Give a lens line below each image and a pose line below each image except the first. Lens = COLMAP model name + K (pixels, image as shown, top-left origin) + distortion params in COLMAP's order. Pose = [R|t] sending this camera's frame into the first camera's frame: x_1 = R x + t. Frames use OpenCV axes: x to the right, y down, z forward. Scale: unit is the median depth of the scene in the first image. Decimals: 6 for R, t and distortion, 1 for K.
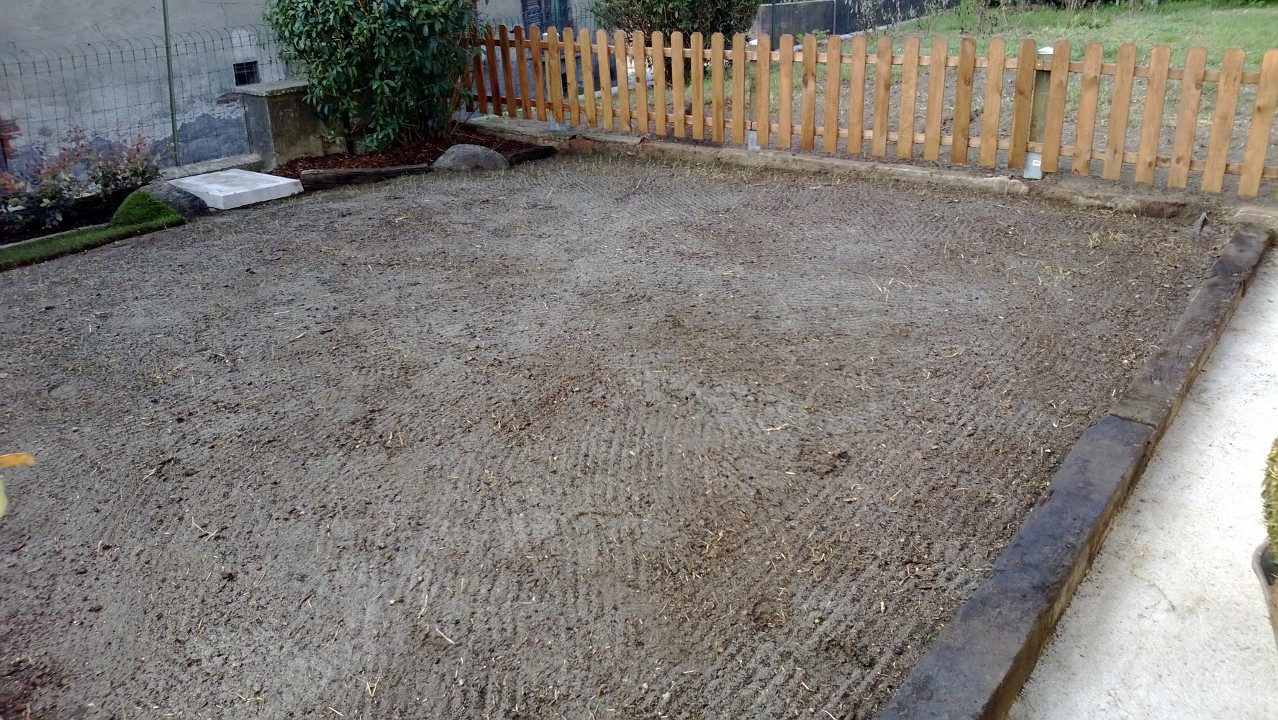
lens RADIAL K [[1006.8, 0, 614.8], [0, 1006.8, 328.4], [0, 0, 1]] dist [0.095942, -0.216607]
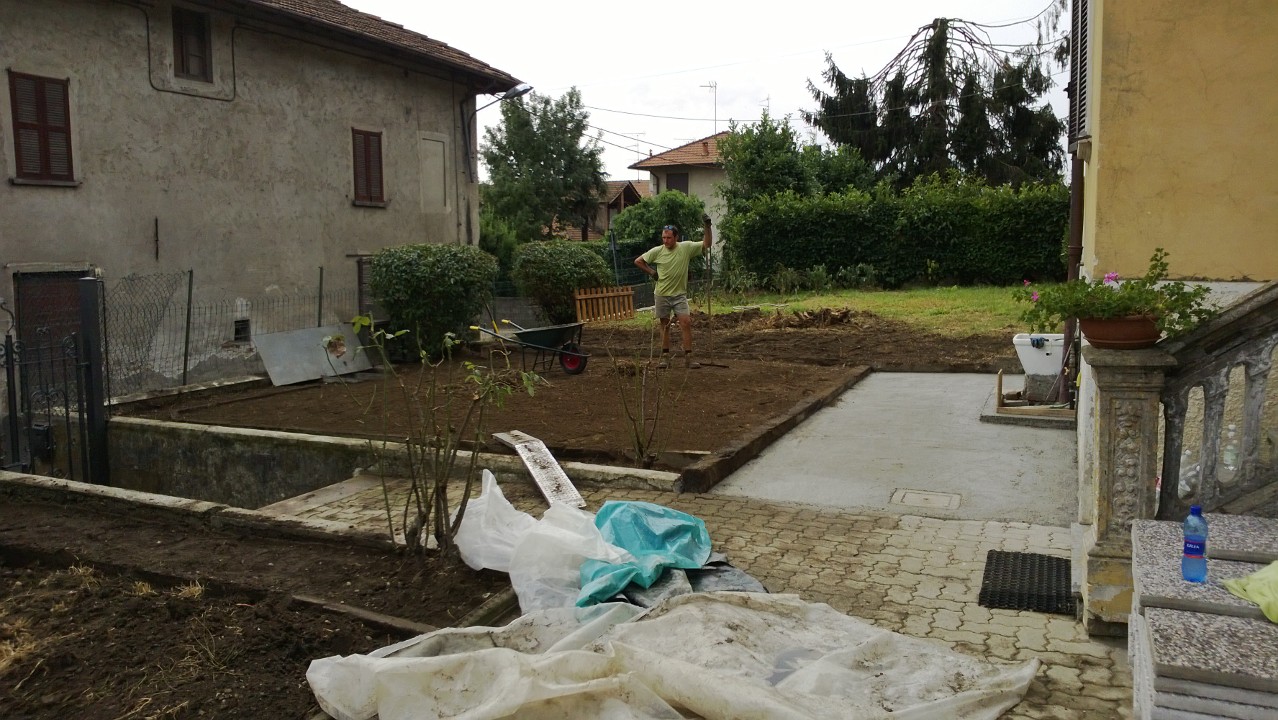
lens RADIAL K [[993.1, 0, 621.4], [0, 993.1, 346.3], [0, 0, 1]] dist [0.122238, -0.251551]
pose [[0.970350, 0.001709, 0.241696, -0.351506], [0.061025, 0.965845, -0.251830, 0.291522], [-0.233872, 0.259113, 0.937104, -0.782211]]
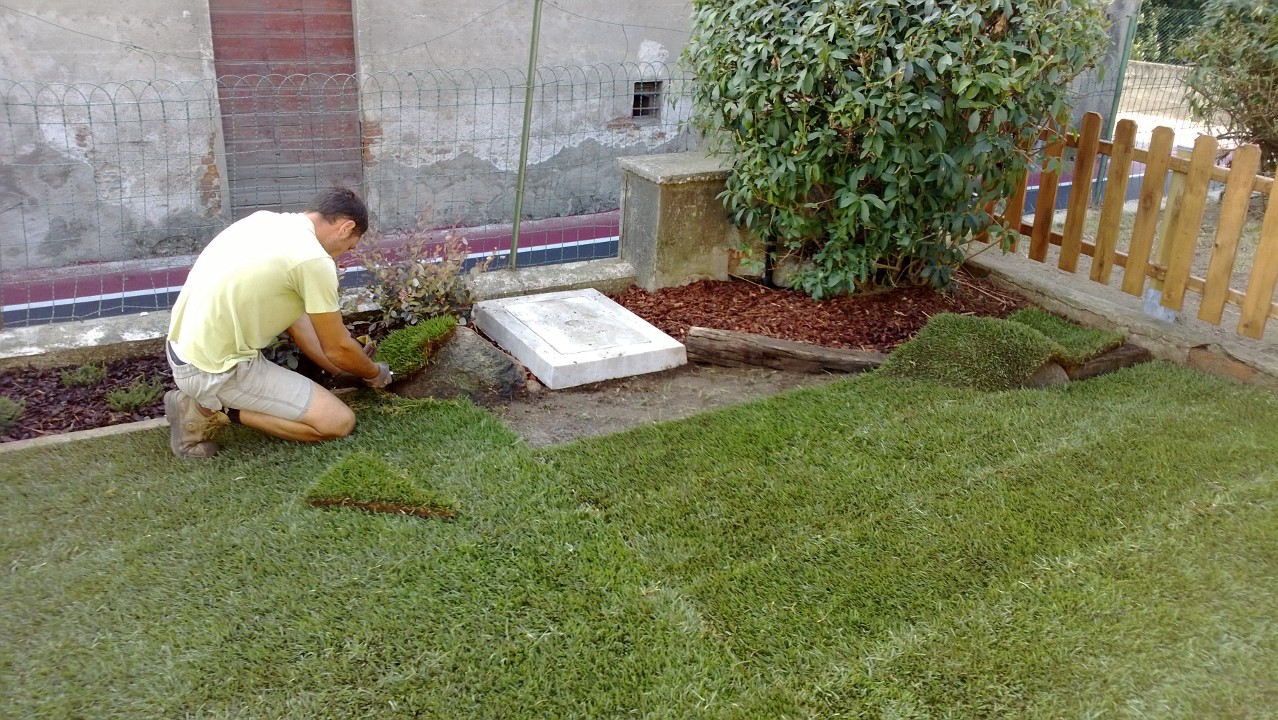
lens RADIAL K [[997.0, 0, 612.7], [0, 997.0, 341.6], [0, 0, 1]] dist [0.121283, -0.275246]
pose [[0.923463, 0.203263, -0.325422, -0.159578], [-0.199585, 0.978845, 0.045029, -0.163097], [0.327691, 0.023367, 0.944496, 0.437147]]
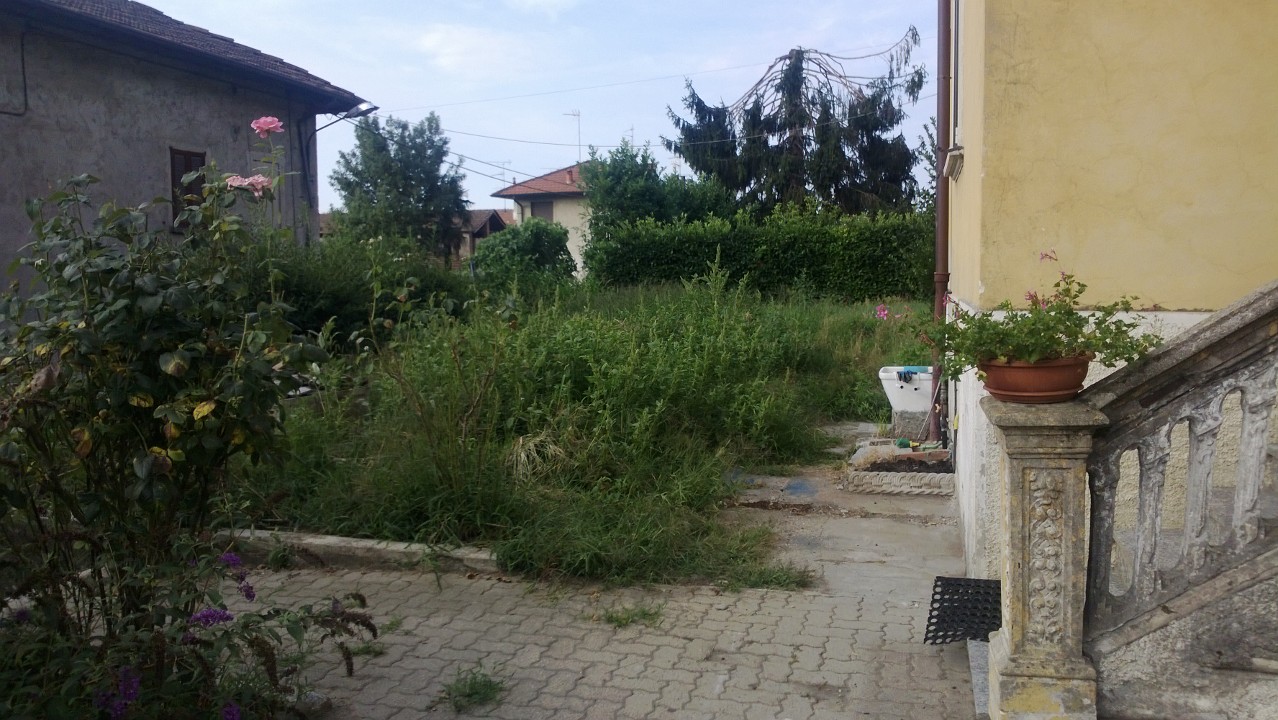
lens RADIAL K [[994.1, 0, 623.7], [0, 994.1, 348.7], [0, 0, 1]] dist [0.153528, -0.289679]
pose [[0.930673, -0.007199, 0.365781, -0.274235], [0.112213, 0.957234, -0.266667, 0.246730], [-0.348218, 0.289225, 0.891680, -0.663871]]
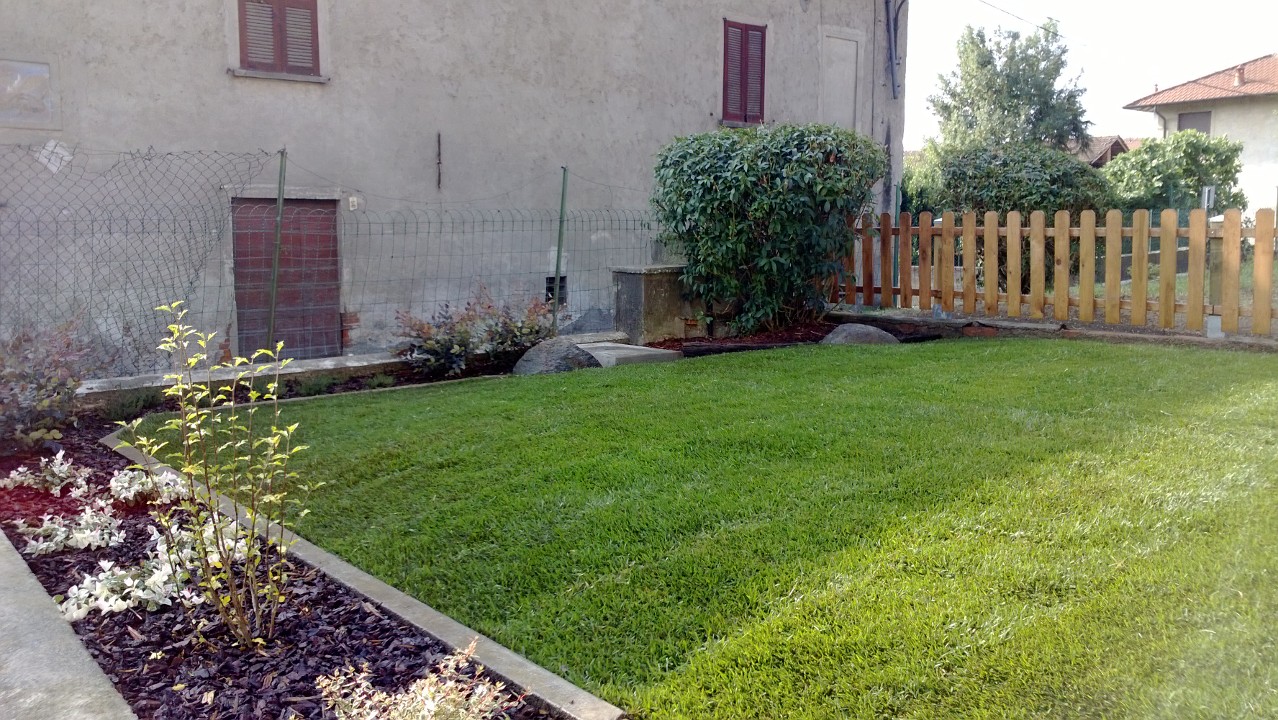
lens RADIAL K [[997.0, 0, 612.7], [0, 997.0, 341.6], [0, 0, 1]] dist [0.121283, -0.275246]
pose [[0.979351, 0.047471, -0.196515, -0.184956], [-0.093611, 0.968038, -0.232677, 0.072138], [0.179189, 0.246269, 0.952493, 0.075488]]
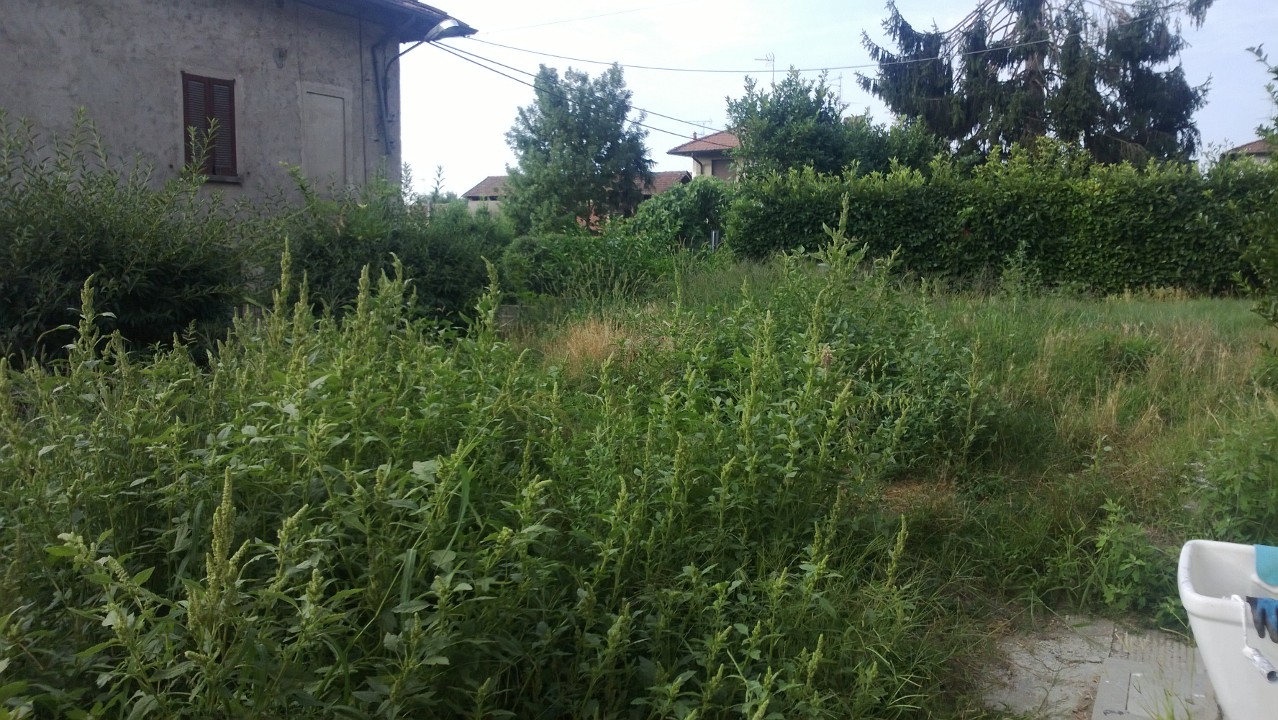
lens RADIAL K [[997.0, 0, 612.7], [0, 997.0, 341.6], [0, 0, 1]] dist [0.121283, -0.275246]
pose [[0.988365, 0.026638, 0.149751, 0.184385], [0.012814, 0.966463, -0.256488, -0.007152], [-0.151561, 0.255422, 0.954876, -0.033520]]
